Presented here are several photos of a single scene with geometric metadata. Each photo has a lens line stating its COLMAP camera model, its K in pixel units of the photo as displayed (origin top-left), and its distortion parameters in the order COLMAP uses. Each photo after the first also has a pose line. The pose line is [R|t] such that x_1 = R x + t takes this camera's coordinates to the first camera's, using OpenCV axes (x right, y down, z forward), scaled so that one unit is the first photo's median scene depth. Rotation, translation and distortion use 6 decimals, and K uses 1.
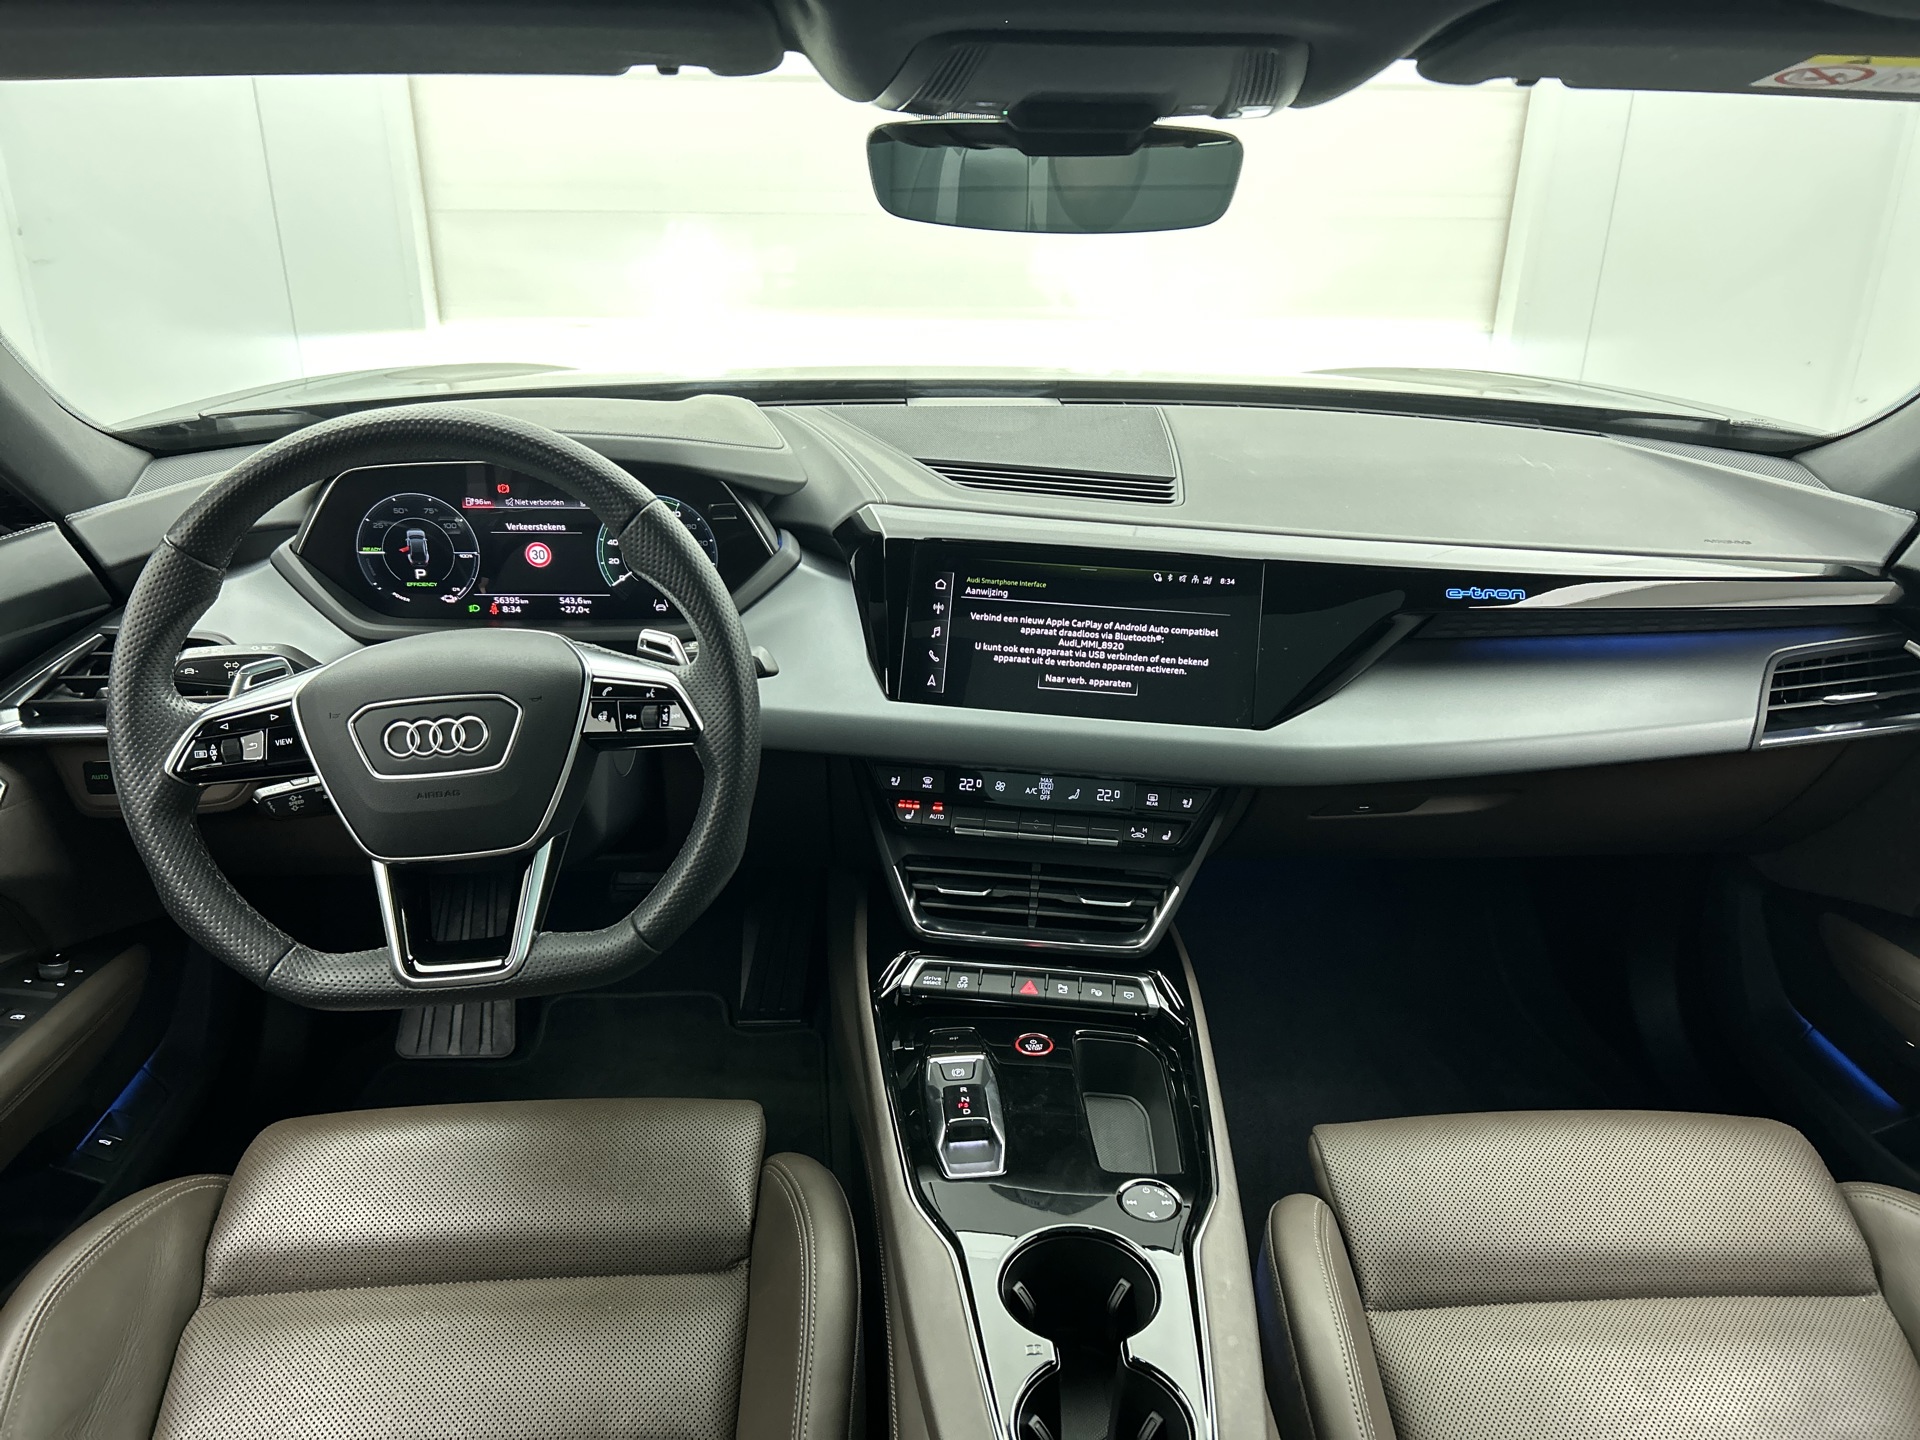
lens RADIAL K [[1461.9, 0, 973.8], [0, 1461.9, 734.0], [0, 0, 1]] dist [0.062506, -0.083198]
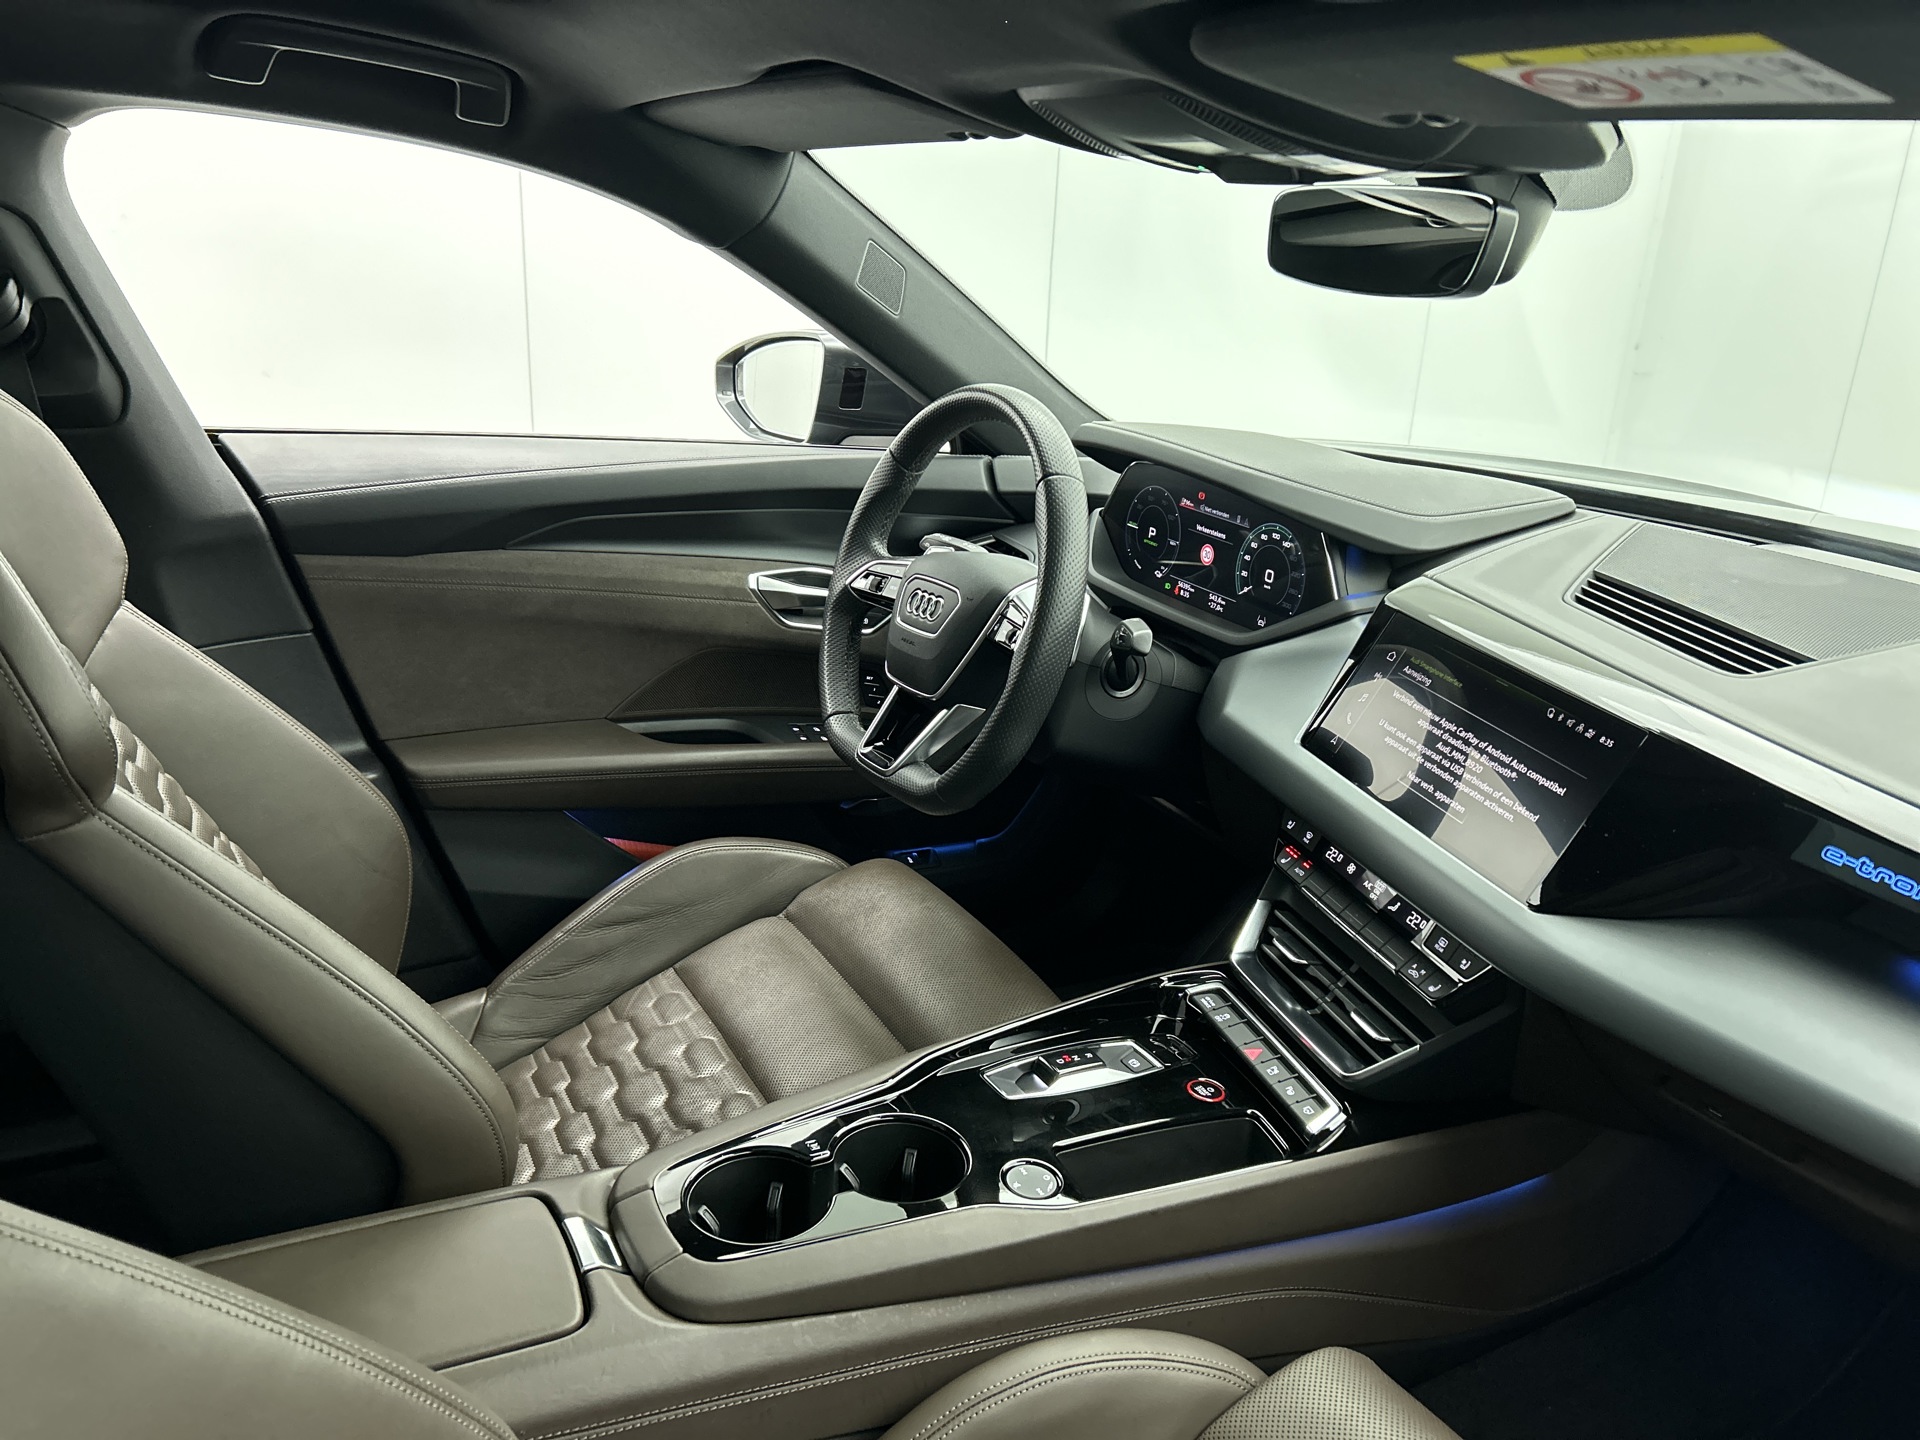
lens RADIAL K [[1461.9, 0, 921.9], [0, 1461.9, 698.4], [0, 0, 1]] dist [0.062506, -0.083198]
pose [[0.383526, 0.292219, -0.876080, 0.730314], [-0.400178, 0.907522, 0.127518, -0.076528], [0.832325, 0.301681, 0.464998, 0.285974]]
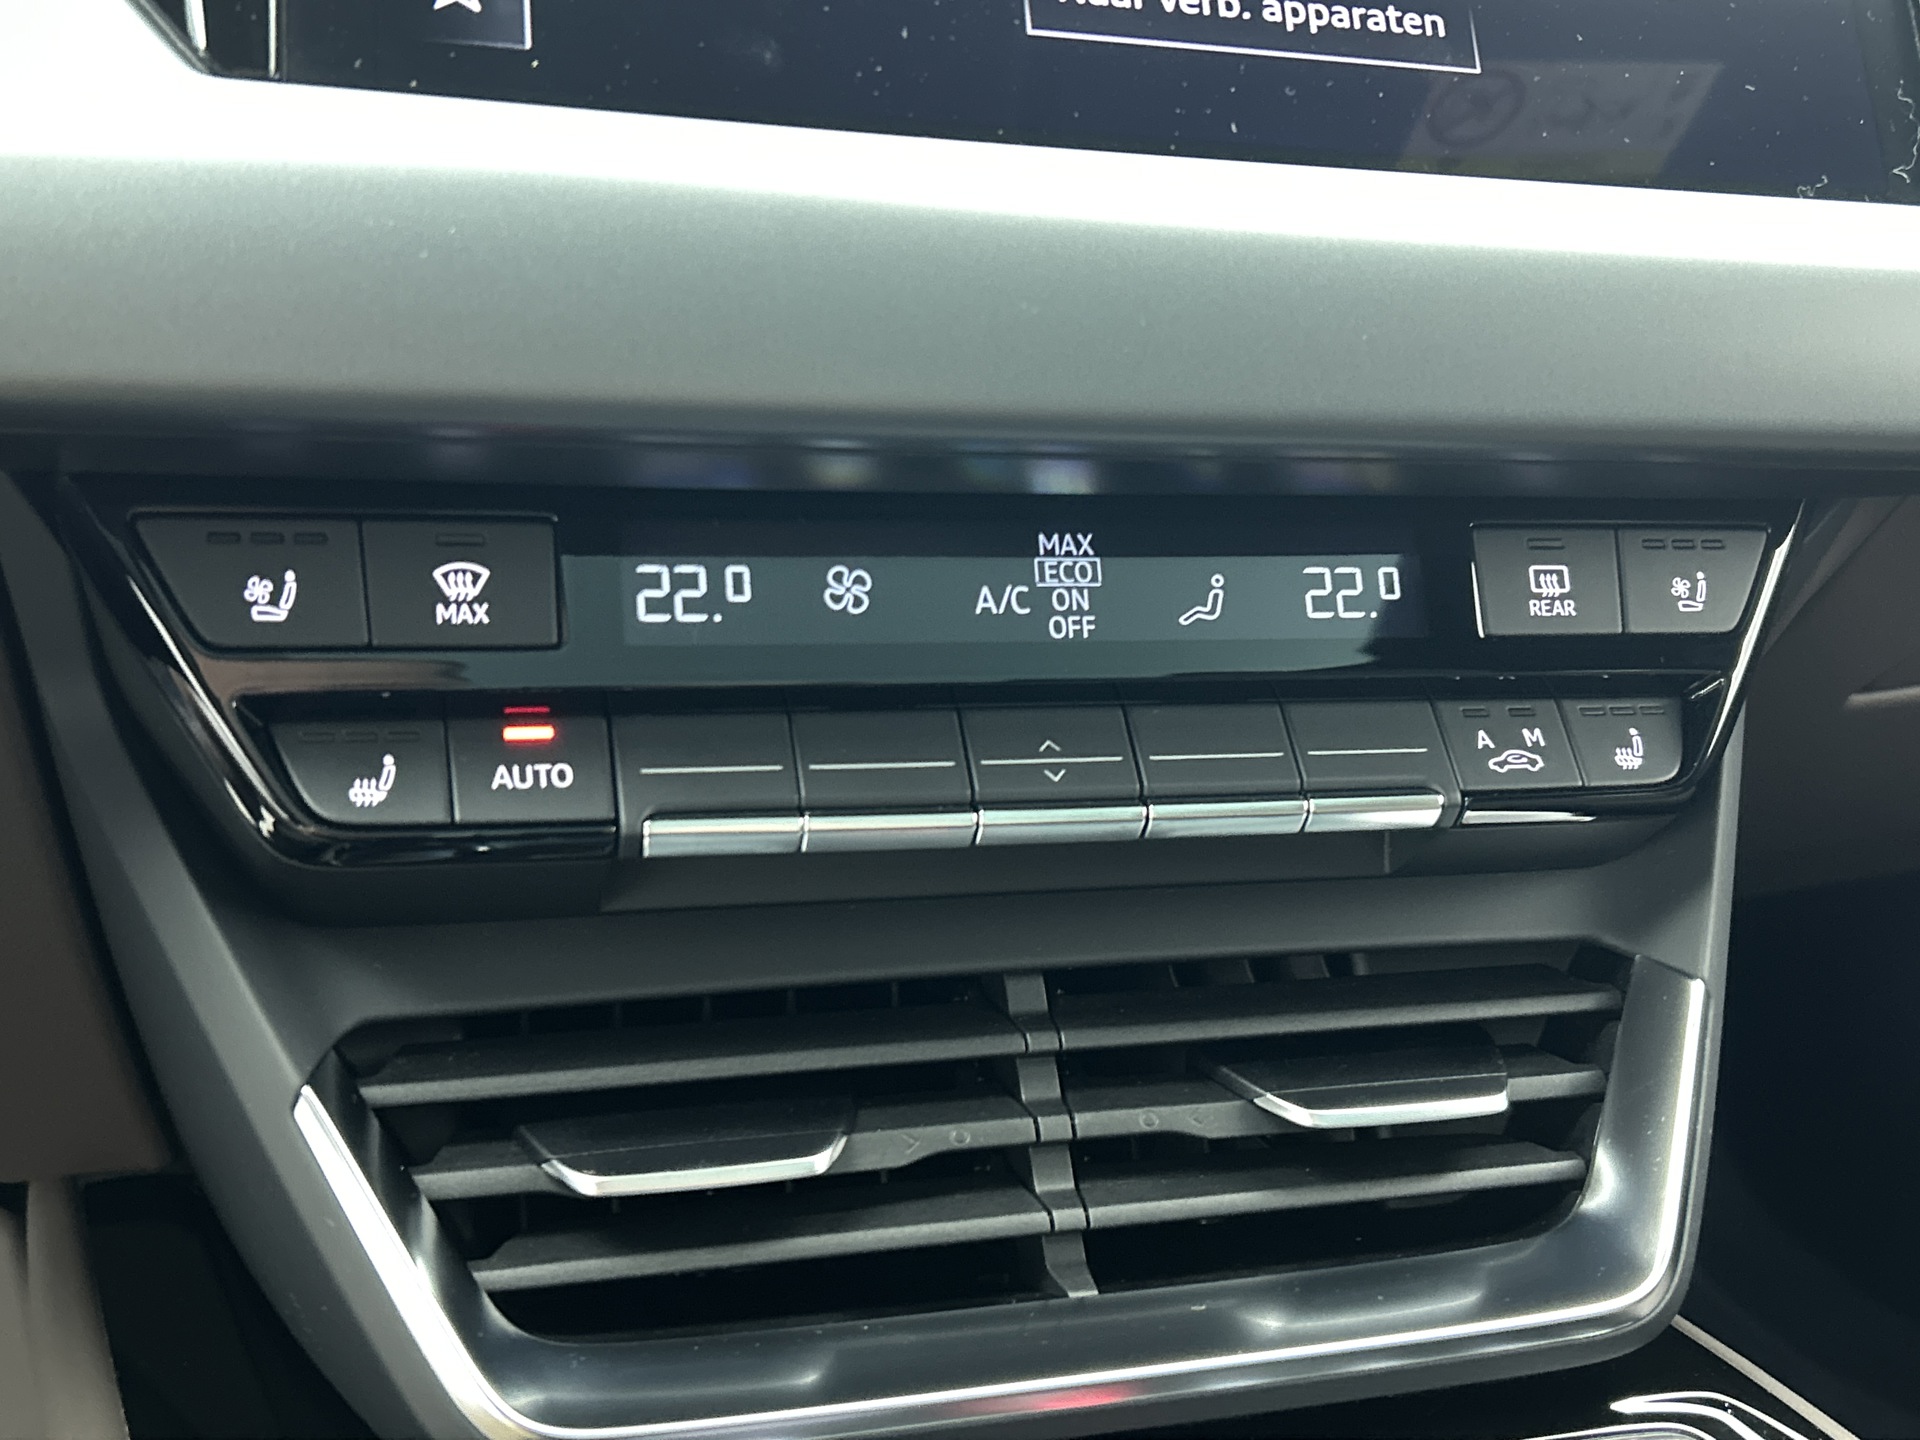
lens RADIAL K [[2075.5, 0, 955.0], [0, 2075.5, 709.6], [0, 0, 1]] dist [0.090037, 0.000000]
pose [[0.925015, -0.076635, 0.372121, -0.073927], [0.122191, 0.987416, -0.100390, 0.082207], [-0.359745, 0.138332, 0.922739, 0.749957]]
